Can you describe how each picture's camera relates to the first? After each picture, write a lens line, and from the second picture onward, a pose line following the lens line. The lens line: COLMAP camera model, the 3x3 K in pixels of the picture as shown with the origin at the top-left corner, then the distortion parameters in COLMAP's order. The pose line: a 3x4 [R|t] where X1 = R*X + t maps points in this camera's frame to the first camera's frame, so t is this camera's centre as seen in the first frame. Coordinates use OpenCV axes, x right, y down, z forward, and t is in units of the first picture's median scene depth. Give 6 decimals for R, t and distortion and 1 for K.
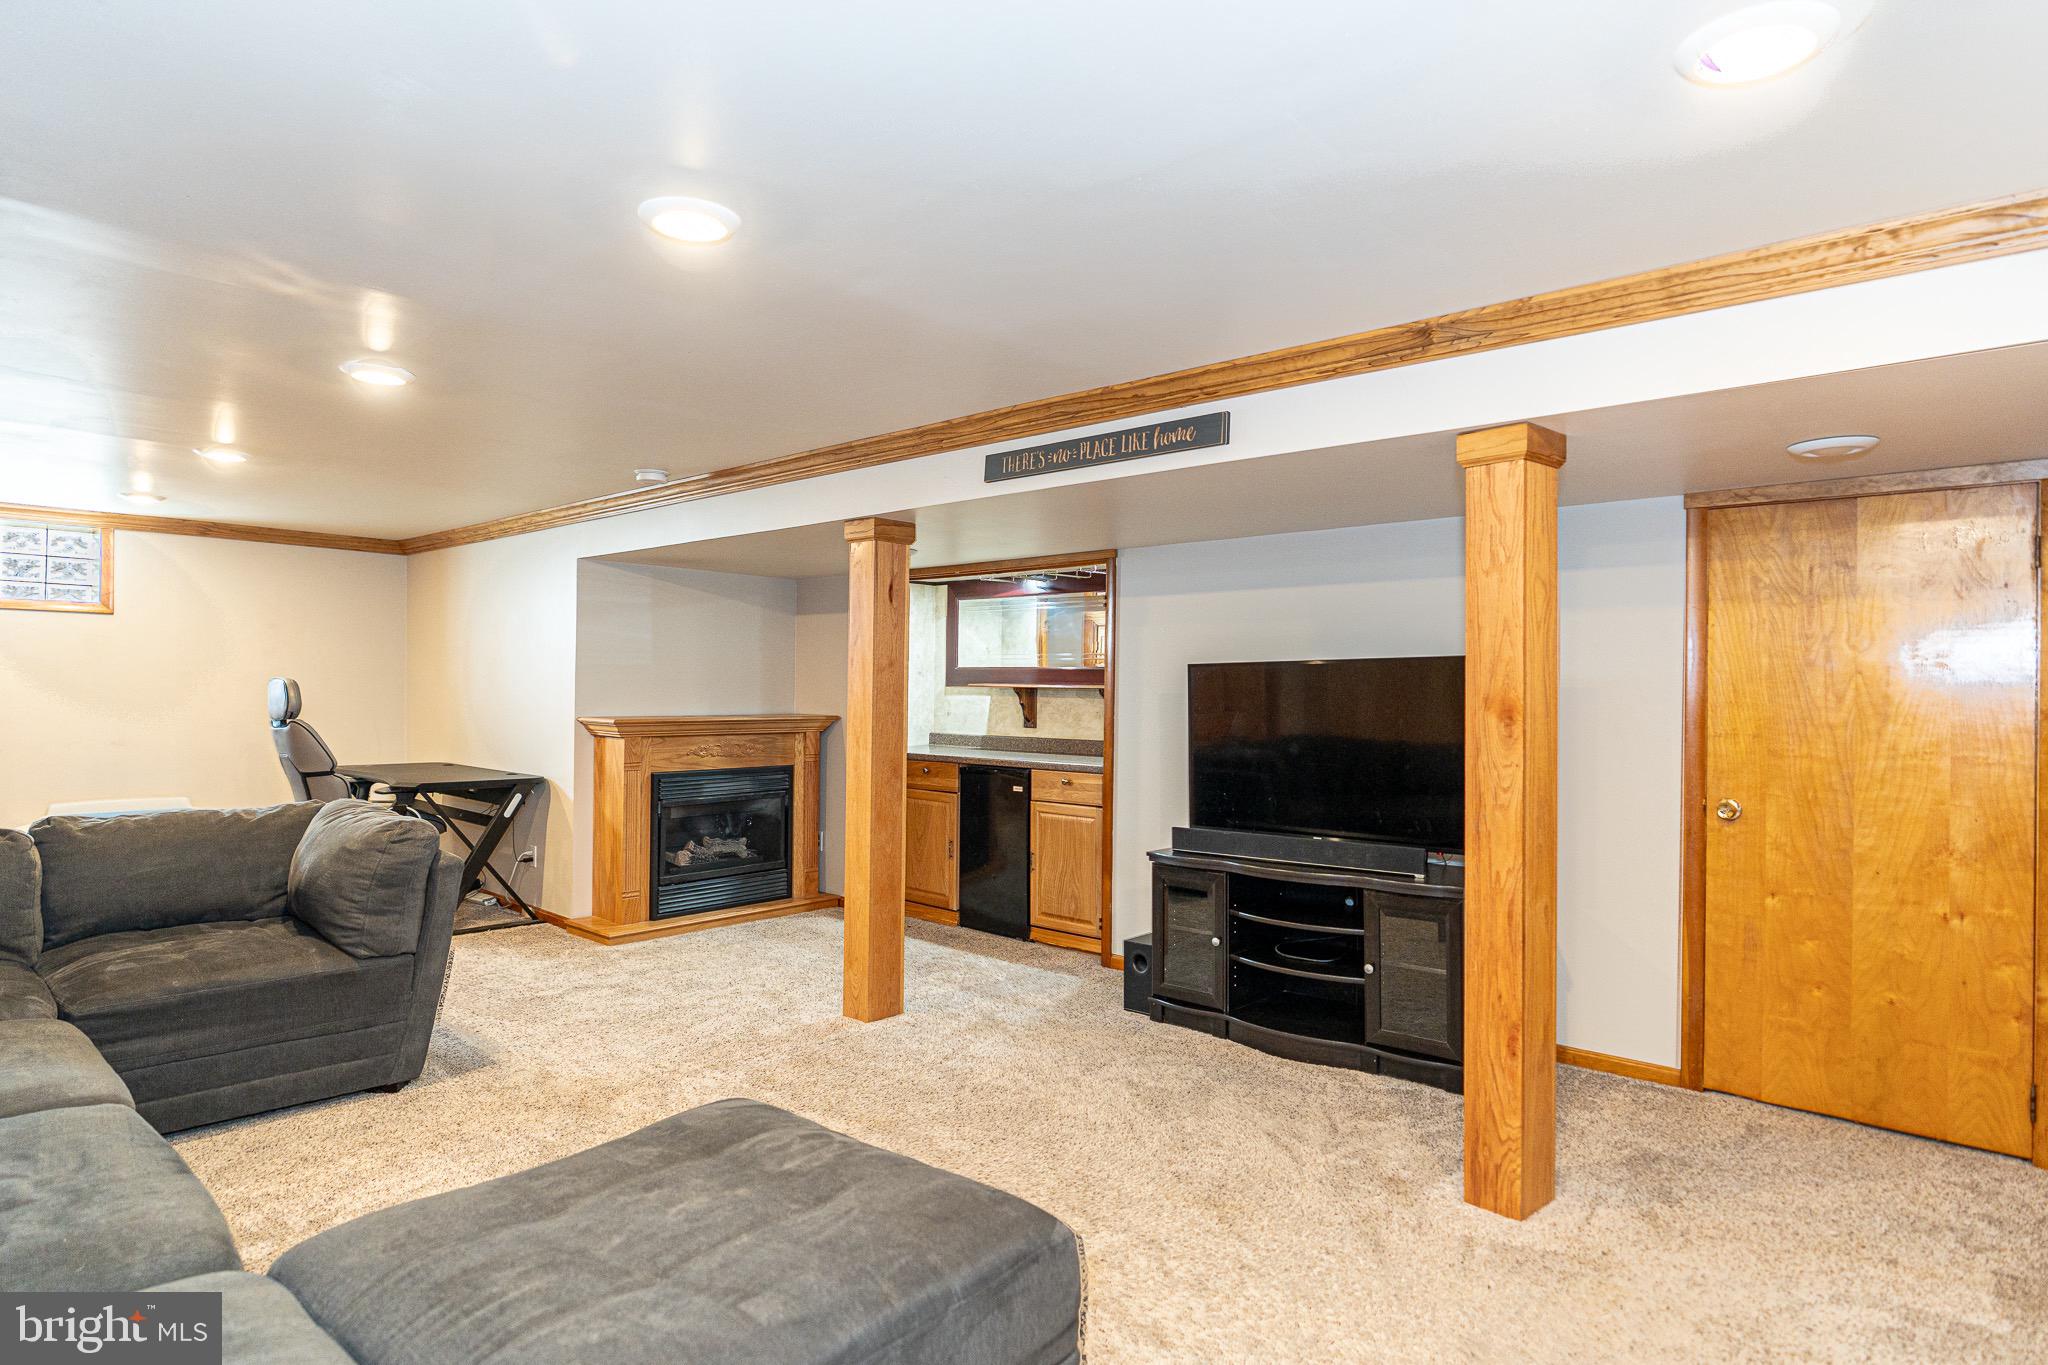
lens RADIAL K [[1025.7, 0, 1024.0], [0, 1025.7, 682.5], [0, 0, 1]] dist [-0.001265, 0.000307]
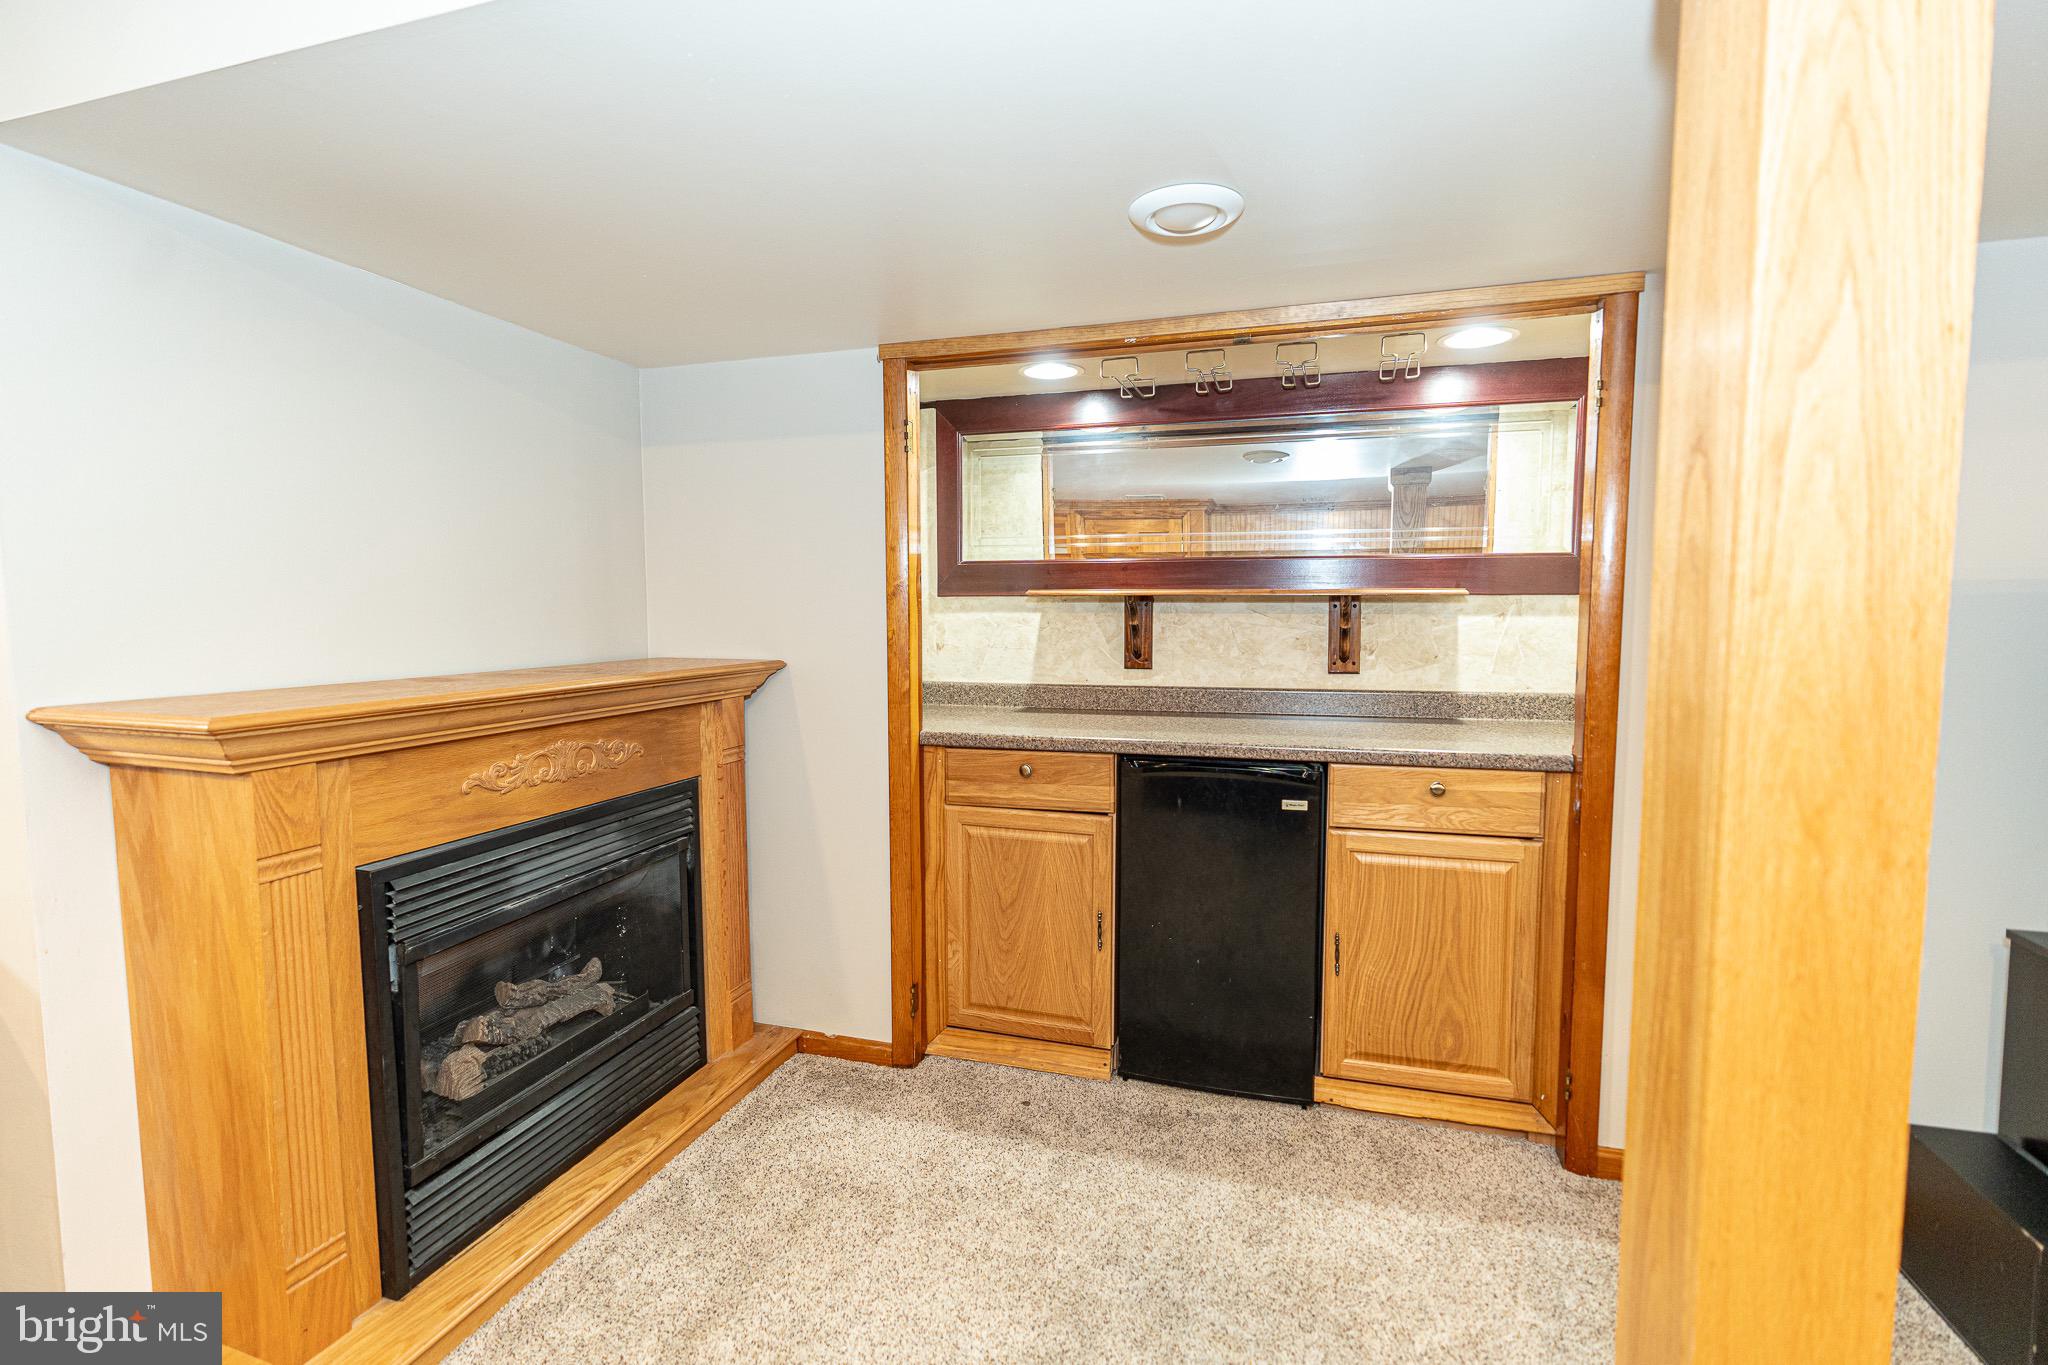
lens RADIAL K [[922.1, 0, 1032.2], [0, 922.1, 680.0], [0, 0, 1]] dist [-0.008649, 0.003712]
pose [[0.912568, -0.046824, 0.406235, -0.269947], [0.011326, 0.995936, 0.089353, 0.005651], [-0.408768, -0.076939, 0.909389, 0.622522]]
